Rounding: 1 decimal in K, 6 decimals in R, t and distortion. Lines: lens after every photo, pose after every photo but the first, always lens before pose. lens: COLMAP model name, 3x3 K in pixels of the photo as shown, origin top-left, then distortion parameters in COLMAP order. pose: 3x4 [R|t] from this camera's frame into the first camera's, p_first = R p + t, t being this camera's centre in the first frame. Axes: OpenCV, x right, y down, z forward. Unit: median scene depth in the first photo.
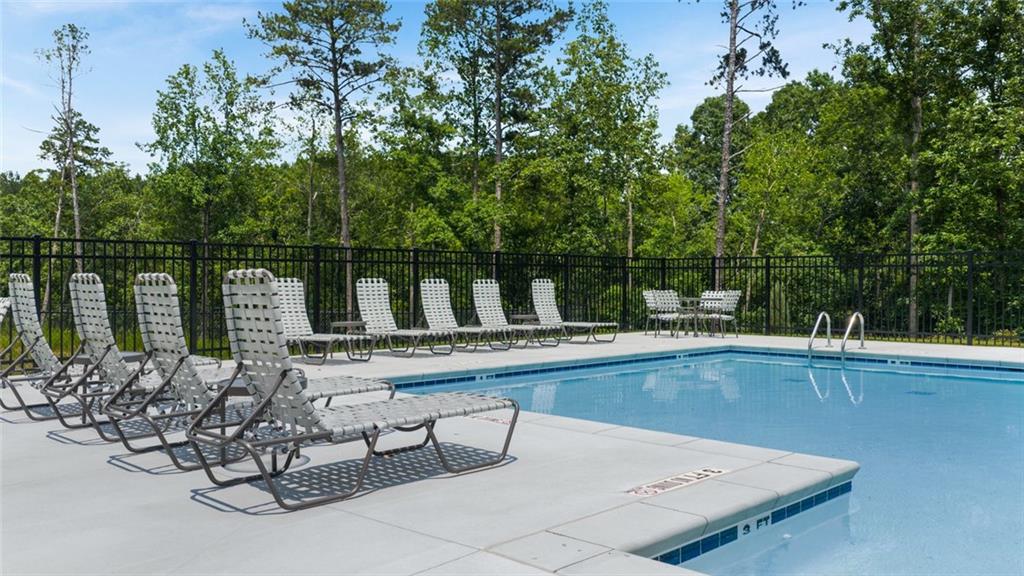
lens RADIAL K [[837.2, 0, 514.8], [0, 837.2, 326.2], [0, 0, 1]] dist [0.004906, 0.003900]
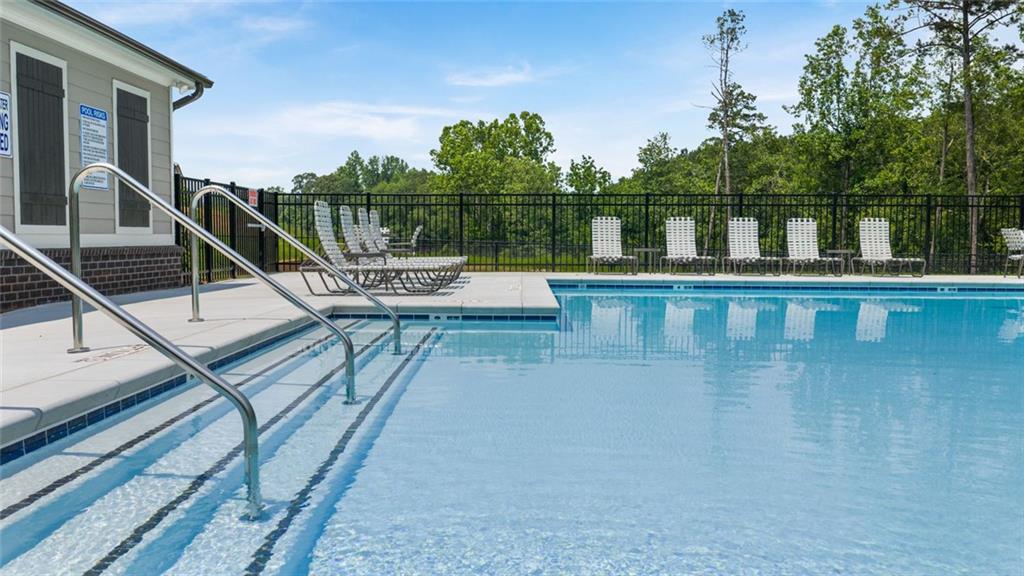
lens RADIAL K [[848.4, 0, 512.0], [0, 848.4, 288.0], [0, 0, 1]] dist [0.001318, -0.014110]
pose [[0.697831, 0.046479, -0.714753, 0.138231], [-0.042289, 0.998825, 0.023663, 0.007705], [0.715013, 0.013713, 0.698976, -0.025854]]
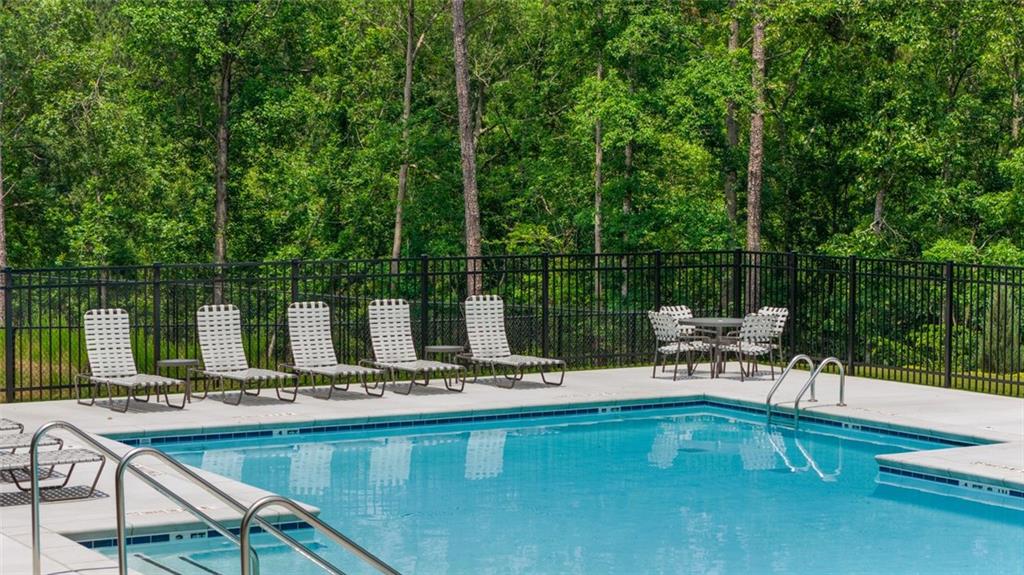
lens RADIAL K [[2008.1, 0, 512.0], [0, 2008.1, 287.5], [0, 0, 1]] dist [-0.187193, 0.488664]
pose [[0.970763, 0.011996, -0.239740, 0.133330], [-0.011291, 0.999927, 0.004314, -0.019876], [0.239774, -0.001481, 0.970828, -0.191720]]
